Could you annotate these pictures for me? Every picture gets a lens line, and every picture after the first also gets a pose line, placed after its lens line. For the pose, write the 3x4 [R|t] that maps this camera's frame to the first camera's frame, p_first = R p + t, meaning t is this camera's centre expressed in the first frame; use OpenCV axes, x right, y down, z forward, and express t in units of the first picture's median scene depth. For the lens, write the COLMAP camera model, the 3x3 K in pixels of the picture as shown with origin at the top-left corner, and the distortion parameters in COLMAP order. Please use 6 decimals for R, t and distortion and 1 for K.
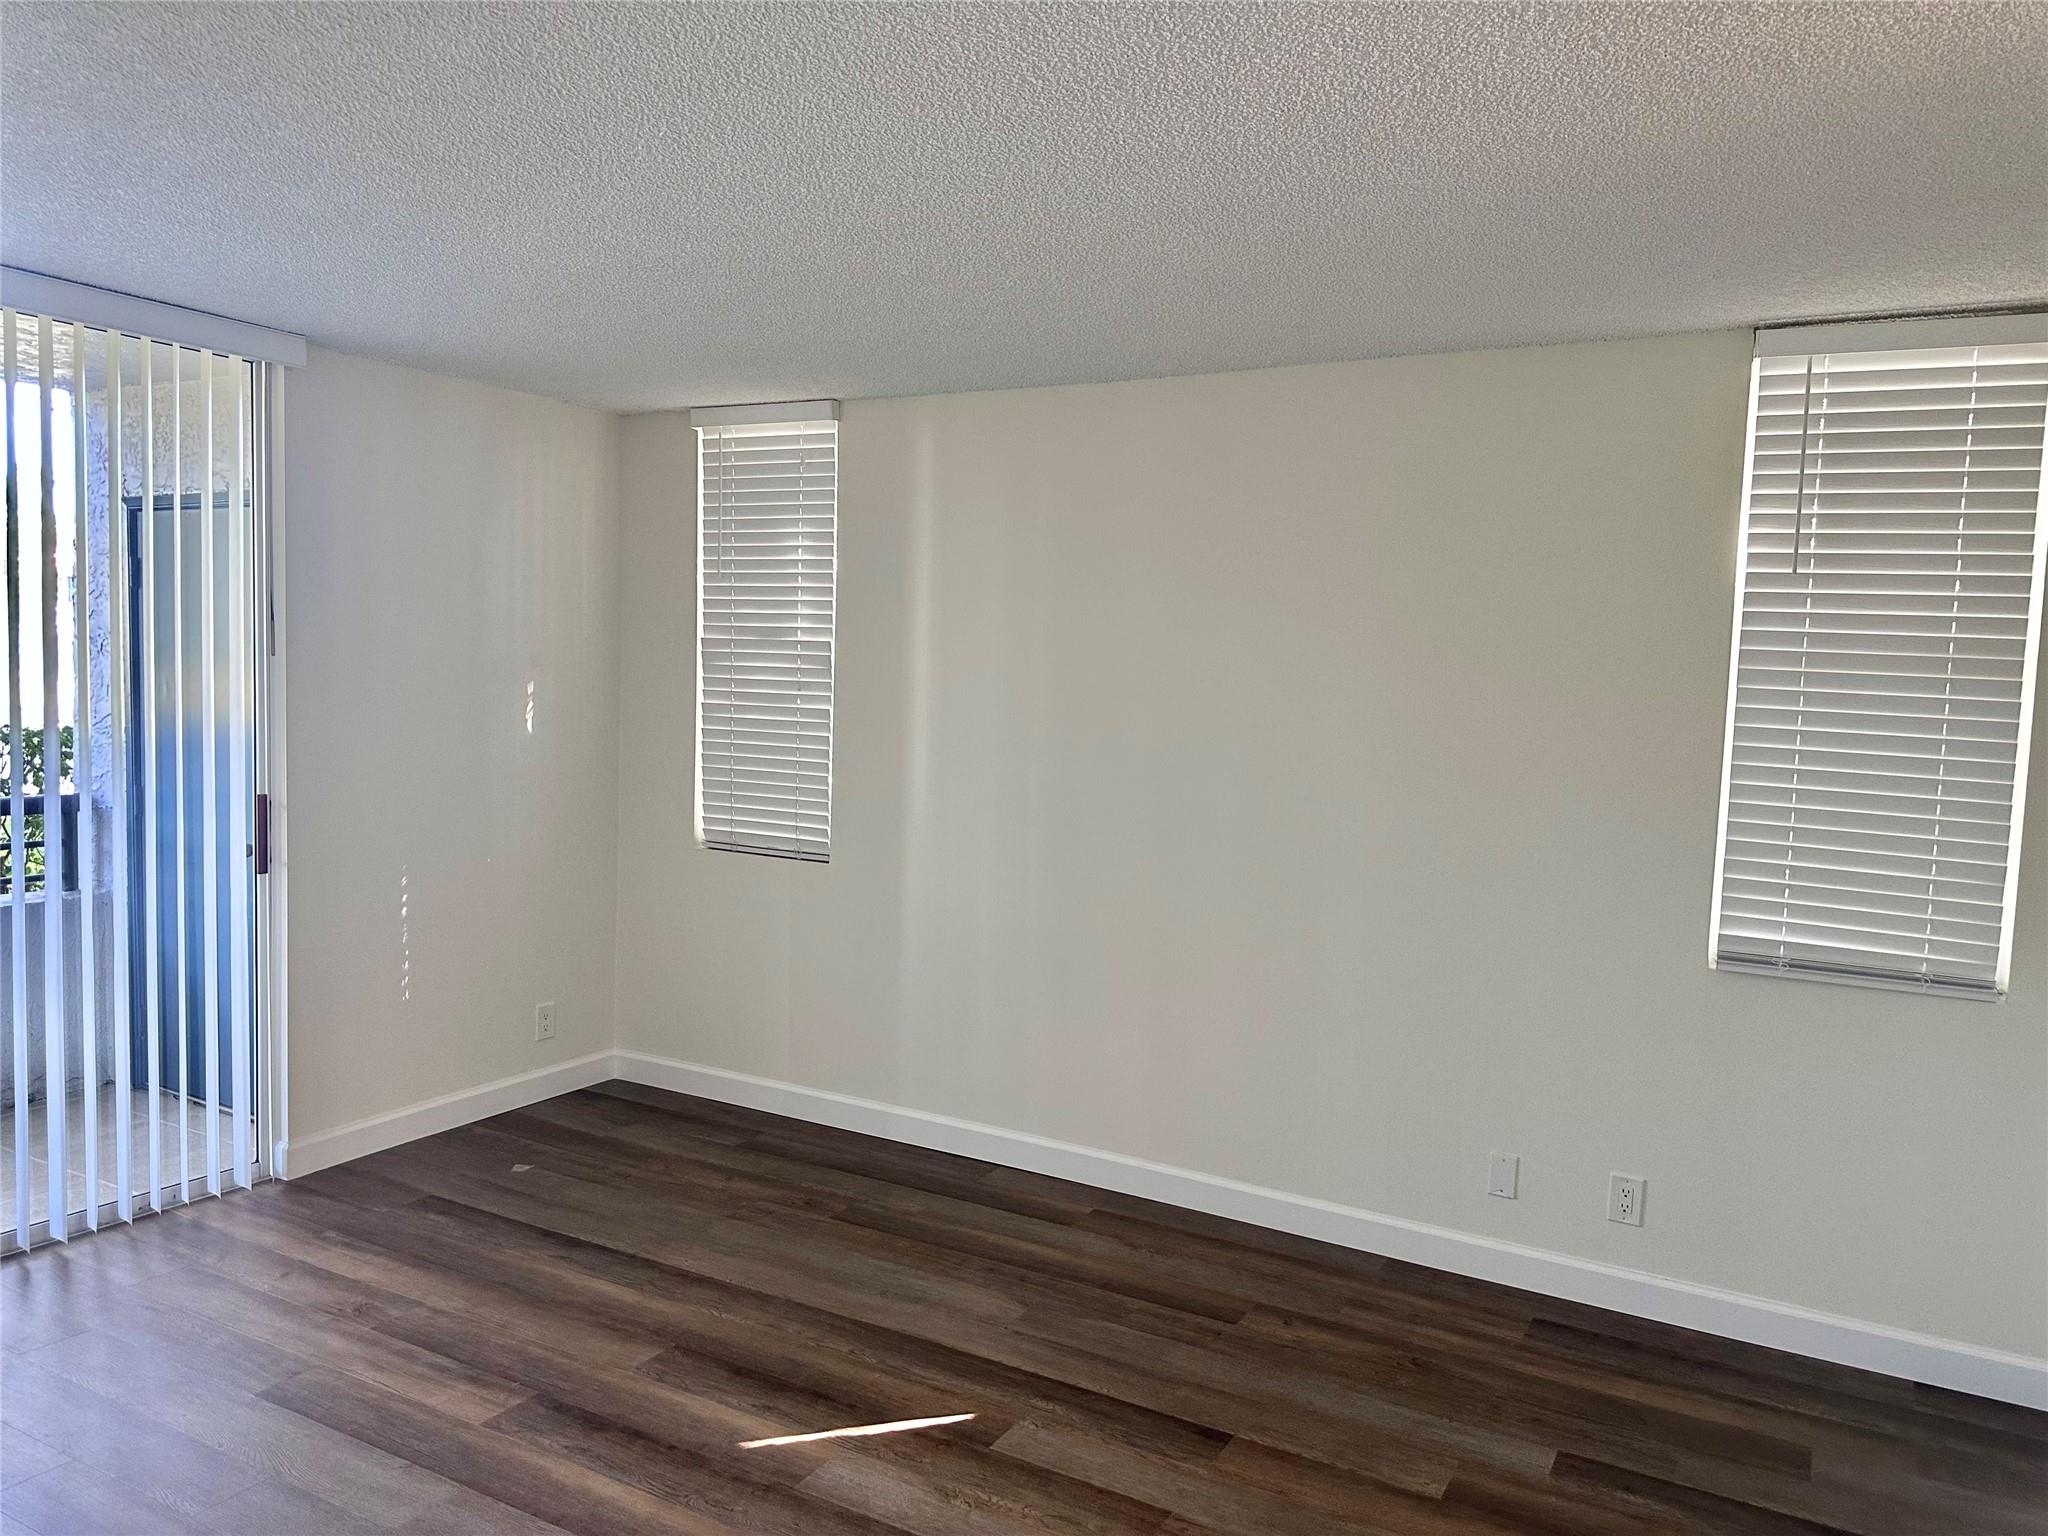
lens RADIAL K [[1527.9, 0, 1019.9], [0, 1527.9, 772.1], [0, 0, 1]] dist [0.035785, -0.025744]
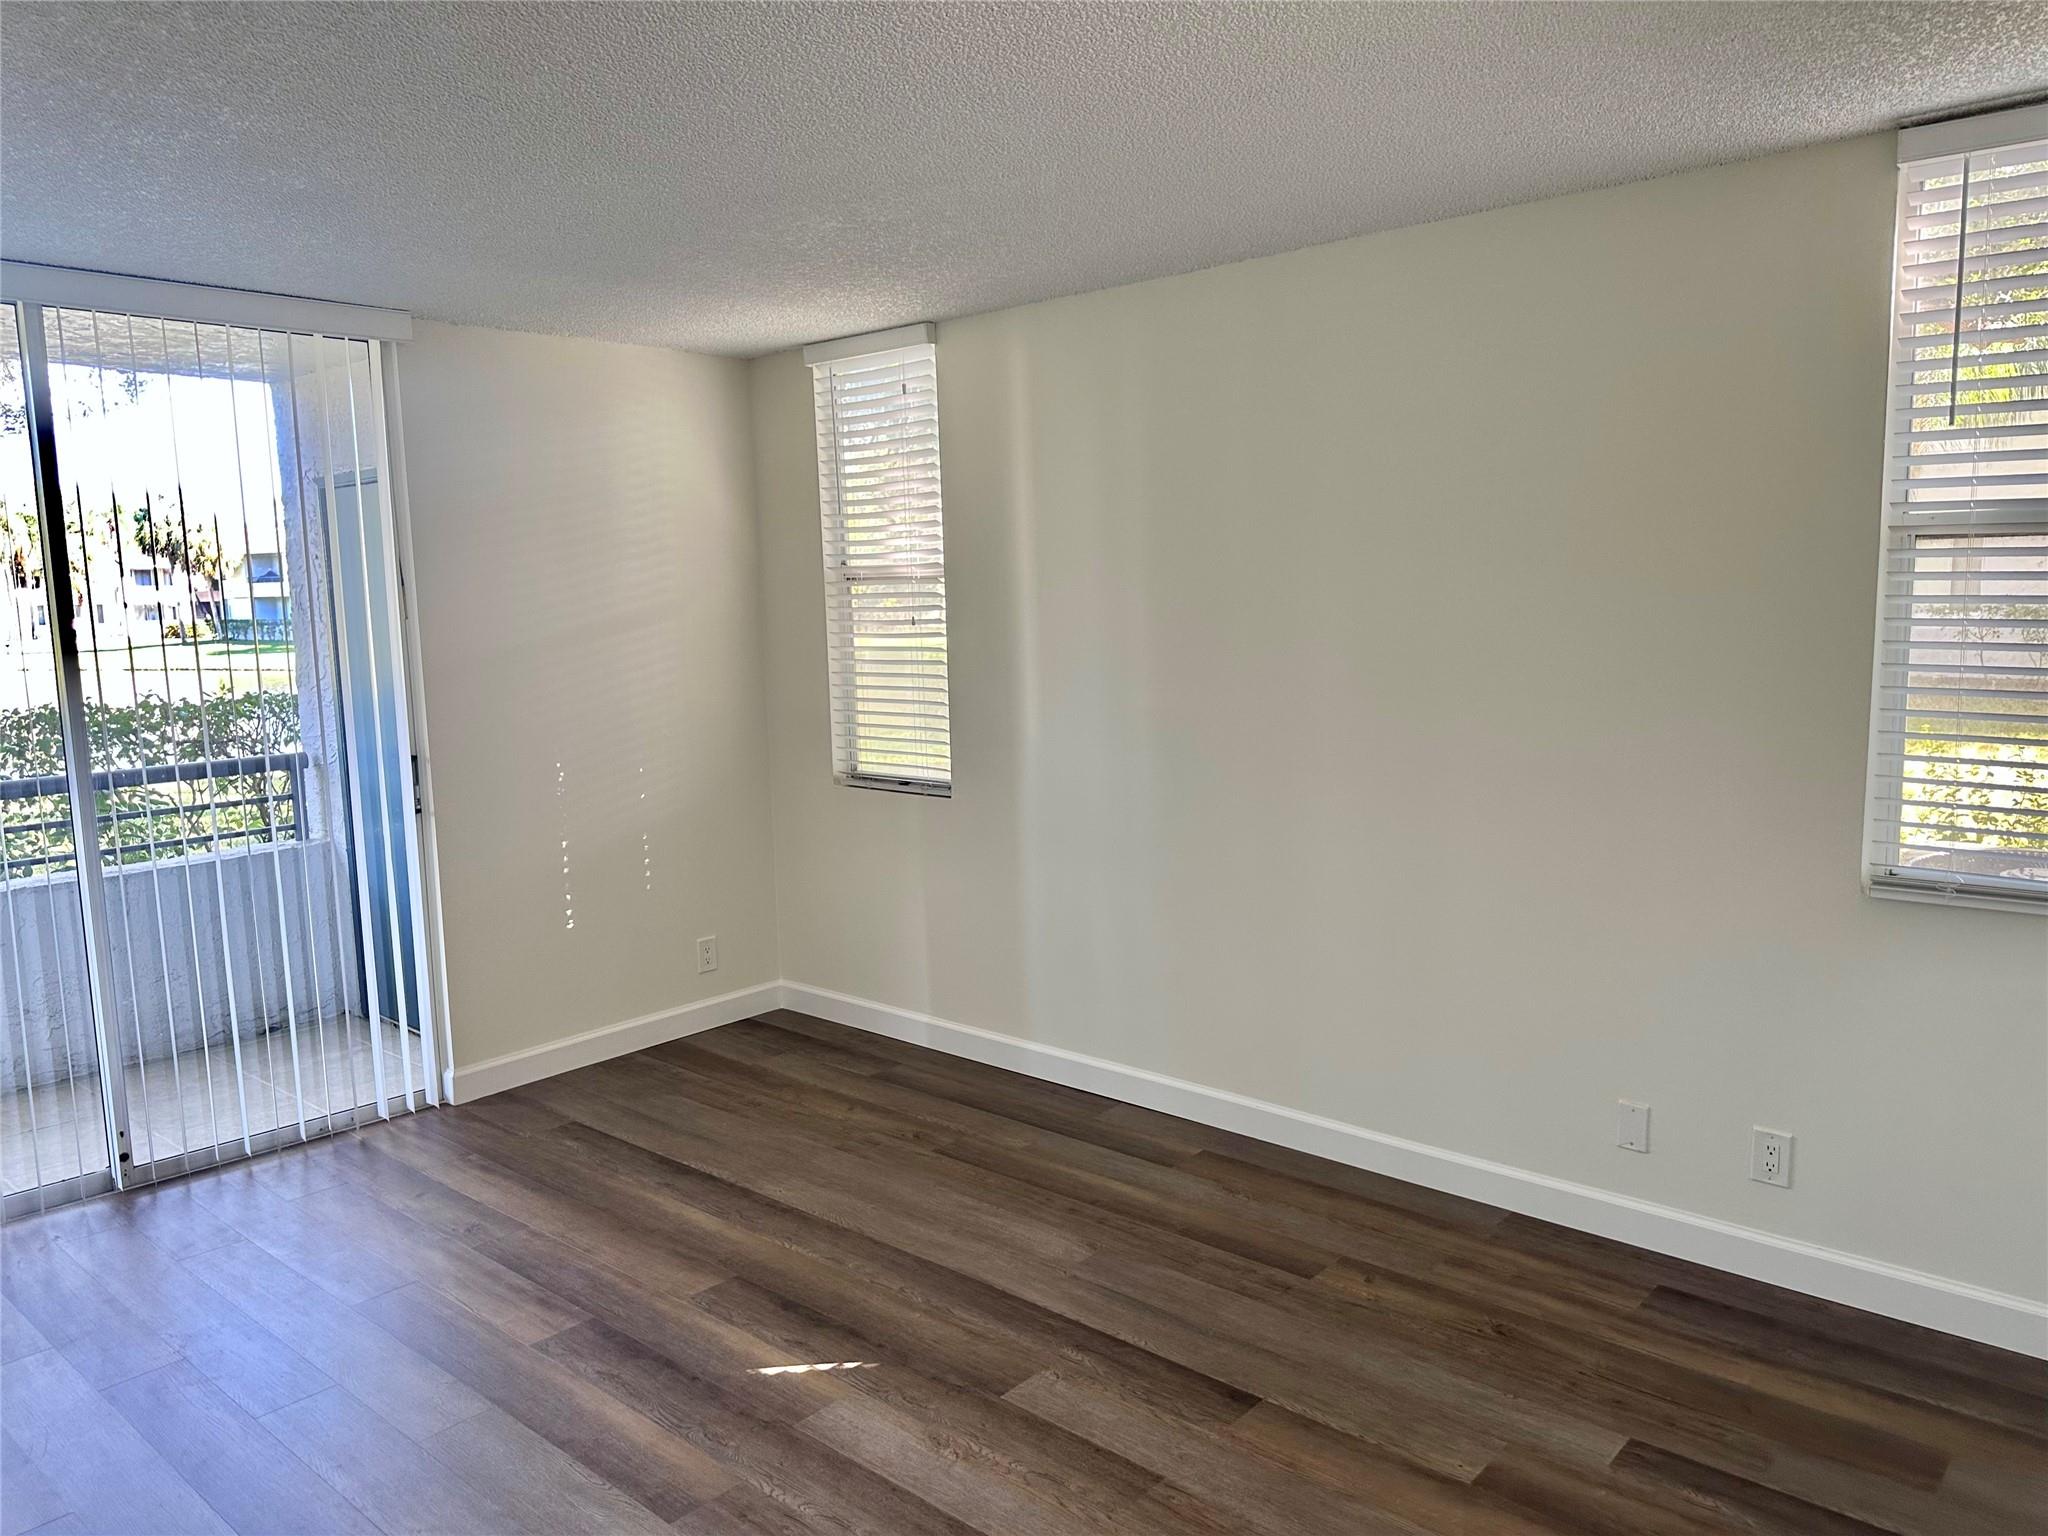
lens RADIAL K [[1527.9, 0, 1020.8], [0, 1527.9, 773.8], [0, 0, 1]] dist [0.035785, -0.025744]
pose [[0.972265, -0.032042, -0.231675, 0.196329], [0.045621, 0.997526, 0.053493, -0.008095], [0.229388, -0.062579, 0.971321, 0.062880]]
